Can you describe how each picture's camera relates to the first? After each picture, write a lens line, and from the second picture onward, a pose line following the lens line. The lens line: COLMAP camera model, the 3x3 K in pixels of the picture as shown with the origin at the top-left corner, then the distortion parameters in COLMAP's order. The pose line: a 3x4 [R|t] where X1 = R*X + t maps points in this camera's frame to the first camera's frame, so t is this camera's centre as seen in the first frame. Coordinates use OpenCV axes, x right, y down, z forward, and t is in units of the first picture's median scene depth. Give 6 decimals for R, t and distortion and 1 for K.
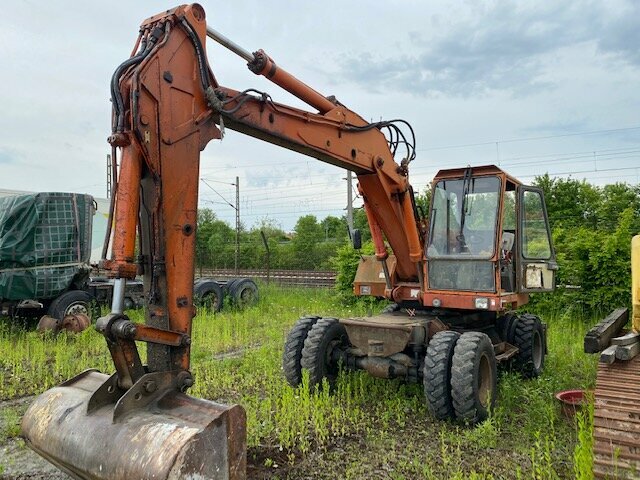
lens RADIAL K [[484.5, 0, 323.2], [0, 484.5, 235.6], [0, 0, 1]] dist [0.021228, -0.020695]
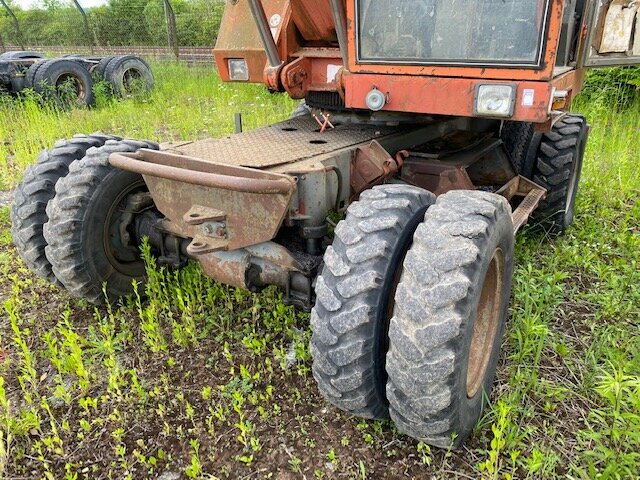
lens RADIAL K [[484.5, 0, 317.6], [0, 484.5, 235.3], [0, 0, 1]] dist [0.021228, -0.020695]
pose [[0.998619, -0.034607, 0.039525, 0.178072], [0.014434, 0.904152, 0.426968, 0.074363], [-0.050513, -0.425808, 0.903402, 0.641375]]
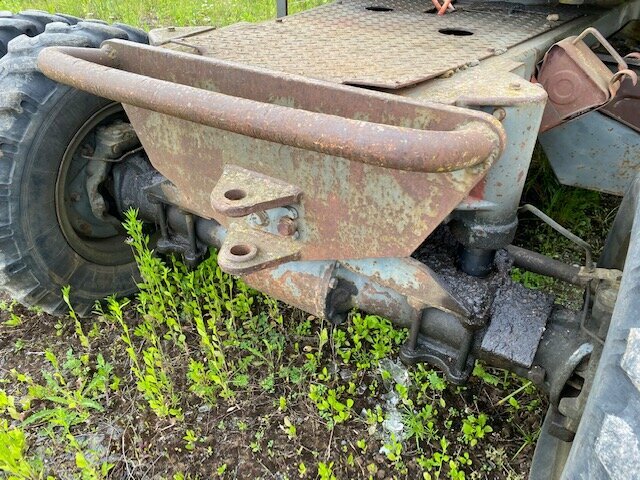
lens RADIAL K [[484.5, 0, 315.0], [0, 484.5, 242.2], [0, 0, 1]] dist [0.021228, -0.020695]
pose [[0.998872, -0.026837, 0.039167, 0.120954], [-0.001968, 0.800825, 0.598895, 0.128526], [-0.047439, -0.598297, 0.799869, 0.838586]]
